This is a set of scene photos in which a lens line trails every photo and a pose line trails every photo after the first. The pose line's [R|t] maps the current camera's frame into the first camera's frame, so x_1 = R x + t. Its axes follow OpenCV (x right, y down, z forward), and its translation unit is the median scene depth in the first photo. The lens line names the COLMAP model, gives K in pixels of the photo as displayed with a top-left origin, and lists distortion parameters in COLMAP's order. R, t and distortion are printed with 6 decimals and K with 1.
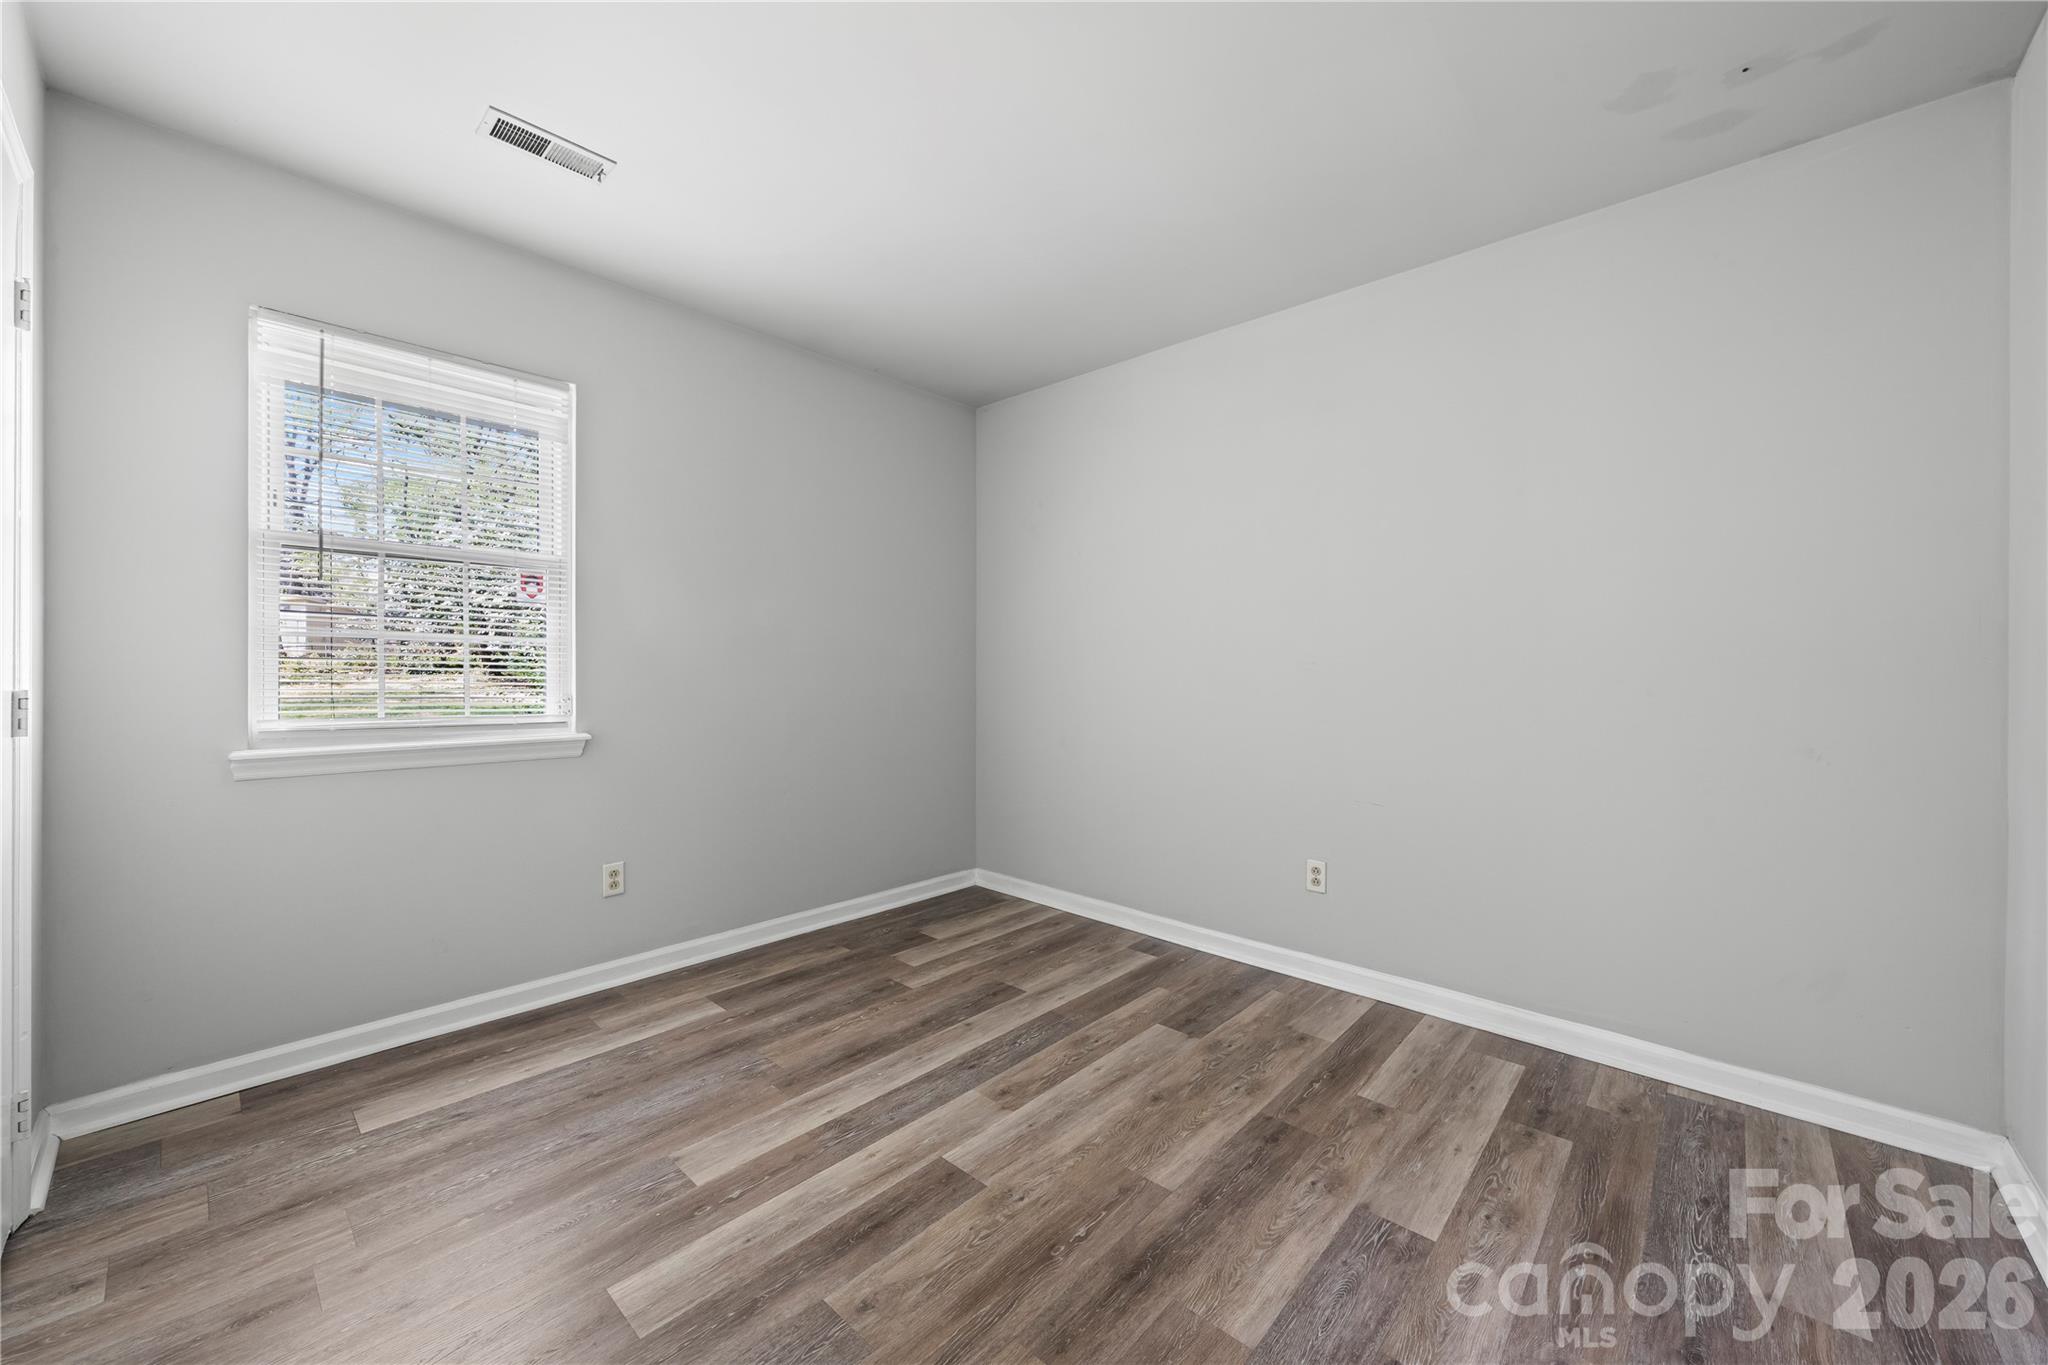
lens RADIAL K [[765.7, 0, 987.2], [0, 765.7, 666.2], [0, 0, 1]] dist [-0.000171, 0.000097]
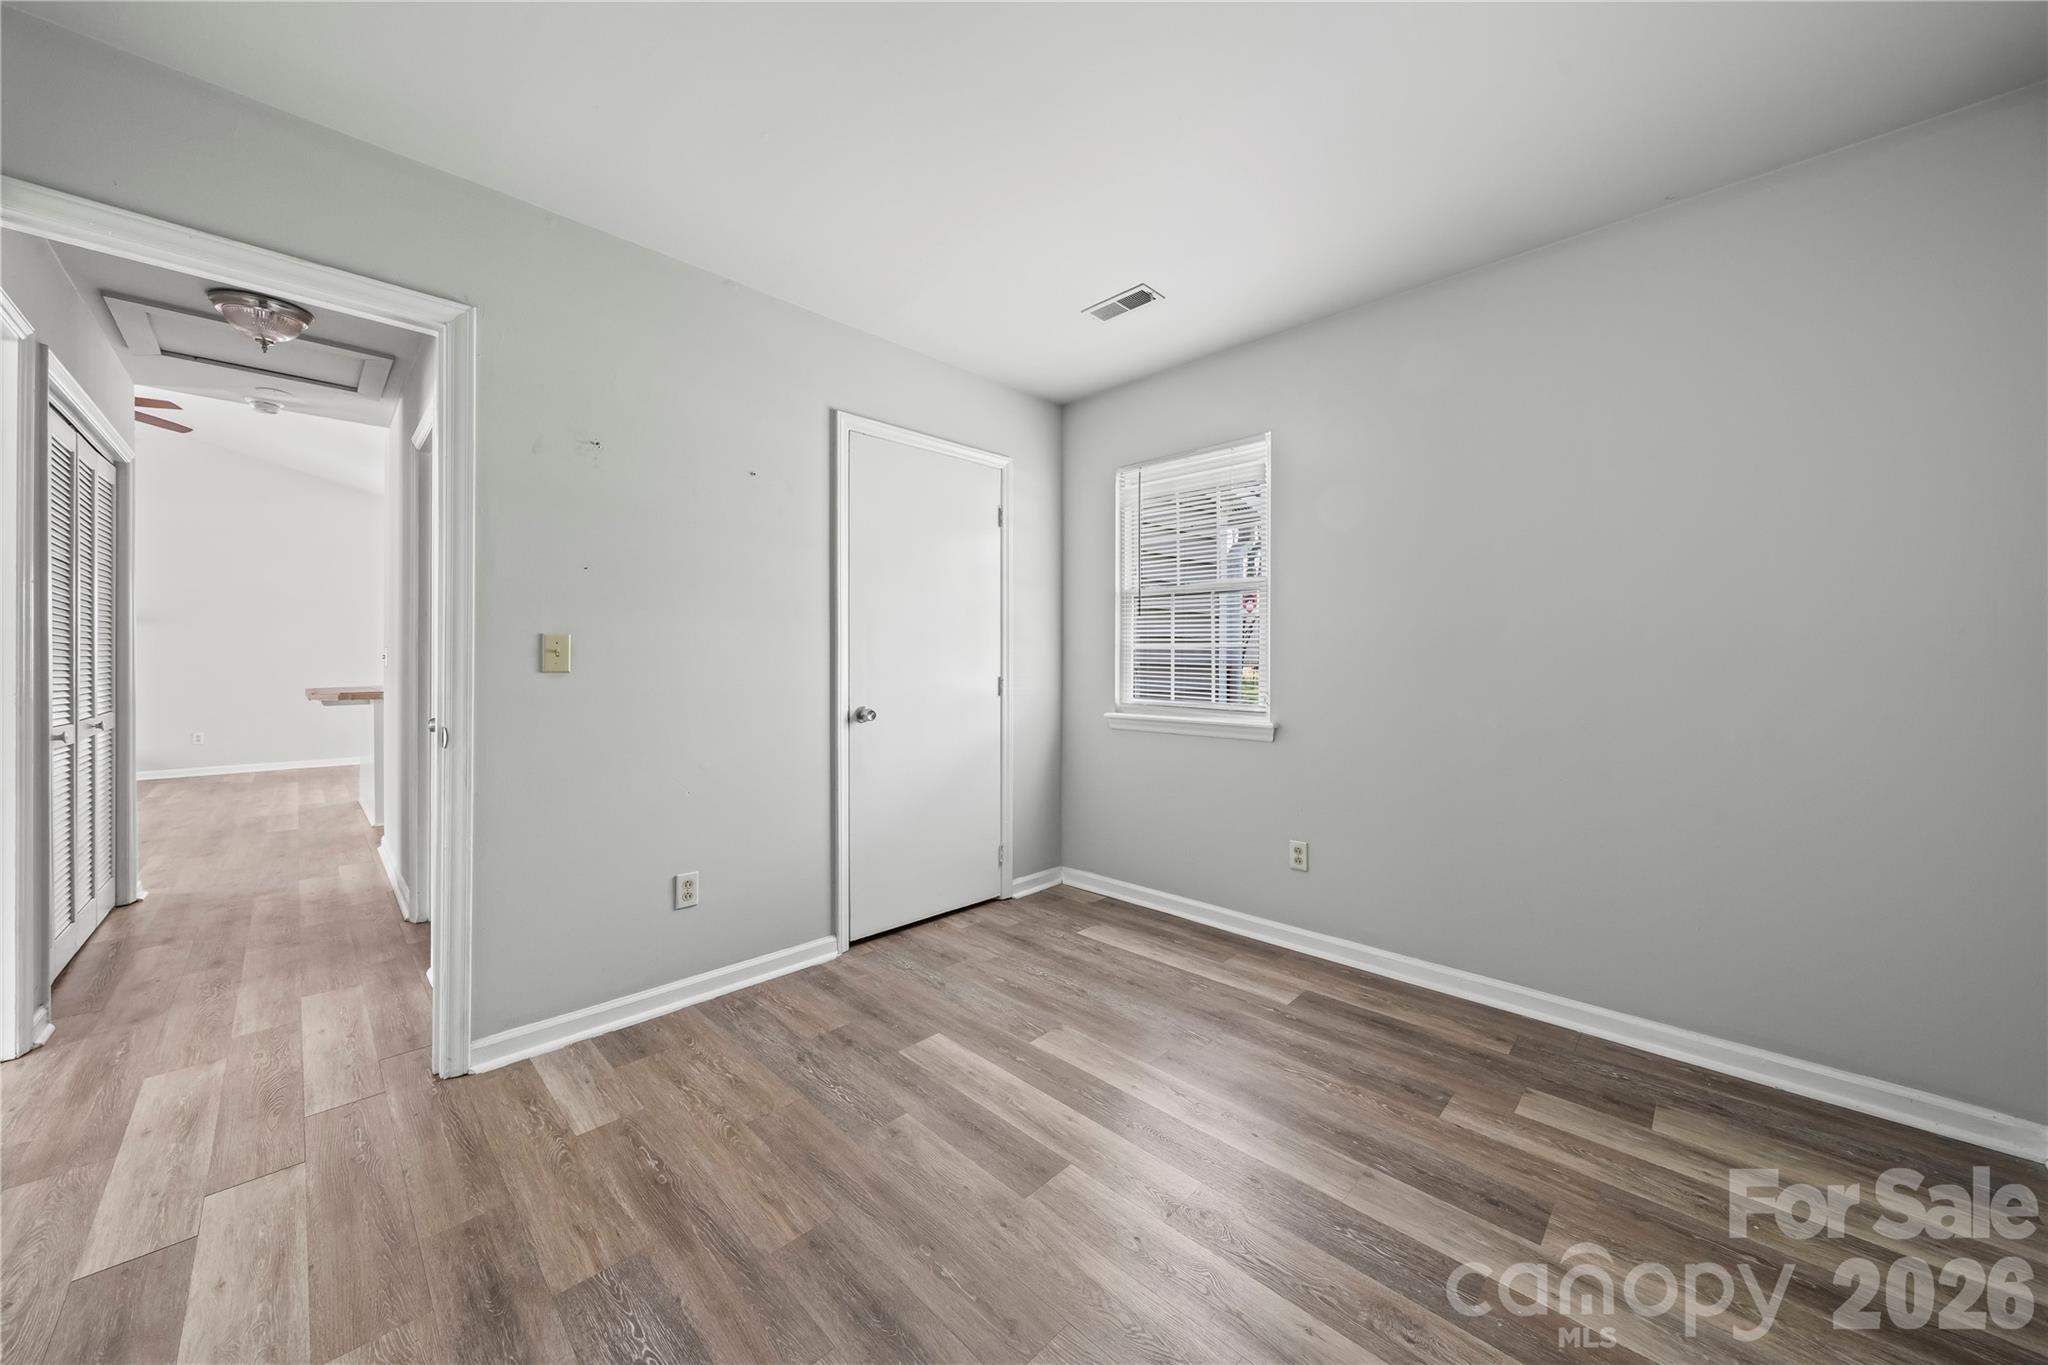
lens RADIAL K [[705.6, 0, 1043.5], [0, 705.6, 665.3], [0, 0, 1]] dist [-0.000317, 0.000244]
pose [[0.019134, -0.005317, -0.999803, 0.682169], [0.001327, 0.999985, -0.005293, 0.005108], [0.999816, -0.001226, 0.019141, 0.763545]]
